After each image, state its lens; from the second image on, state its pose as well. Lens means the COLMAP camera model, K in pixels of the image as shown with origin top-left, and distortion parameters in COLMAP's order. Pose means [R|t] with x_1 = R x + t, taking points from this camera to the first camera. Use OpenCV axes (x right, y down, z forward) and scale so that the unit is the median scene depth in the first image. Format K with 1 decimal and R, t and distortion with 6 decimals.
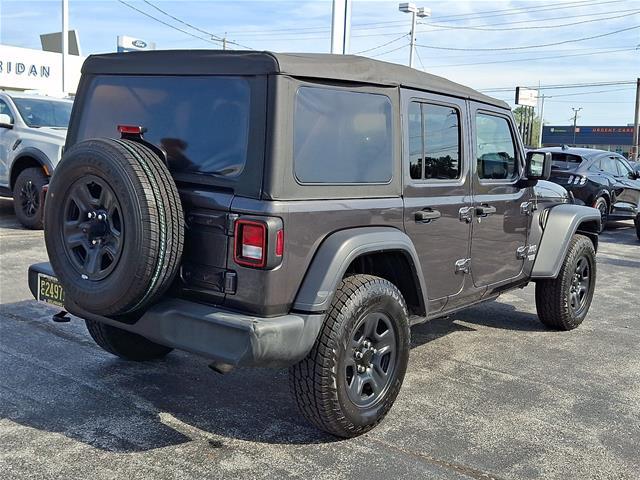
lens RADIAL K [[676.8, 0, 320.0], [0, 676.8, 240.0], [0, 0, 1]] dist [0.151608, -0.305501]
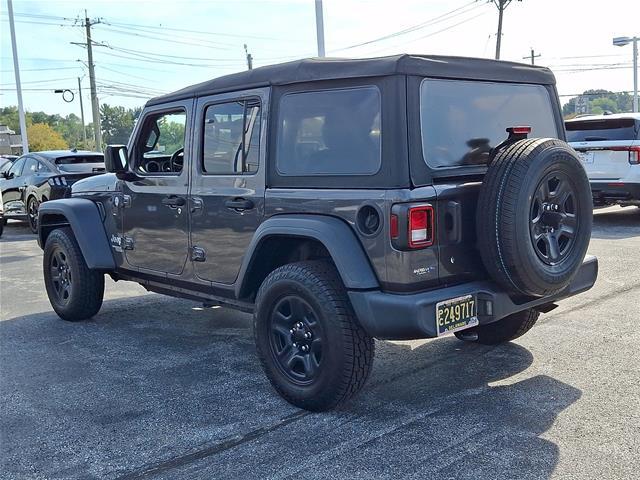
lens RADIAL K [[676.8, 0, 320.0], [0, 676.8, 240.0], [0, 0, 1]] dist [0.151608, -0.305501]
pose [[0.194690, -0.188721, 0.962538, -1.421814], [0.184894, 0.970785, 0.152939, -0.215120], [-0.963281, 0.148192, 0.223896, 1.063603]]
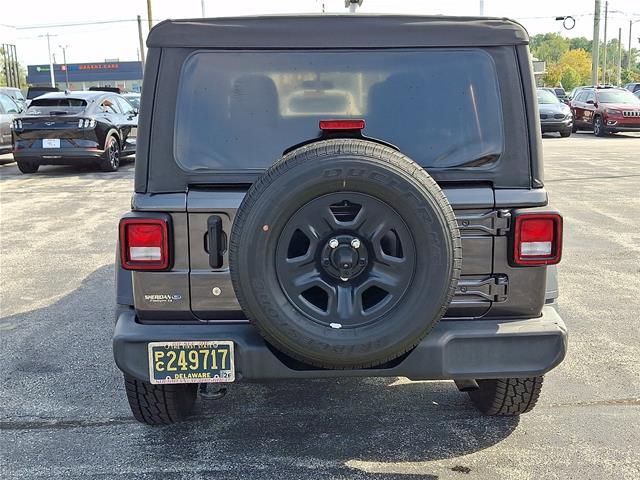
lens RADIAL K [[676.8, 0, 320.0], [0, 676.8, 240.0], [0, 0, 1]] dist [0.151608, -0.305501]
pose [[0.787702, -0.196972, 0.583719, -0.743260], [0.149056, 0.980293, 0.129648, -0.133131], [-0.597753, -0.015117, 0.801538, 0.392324]]
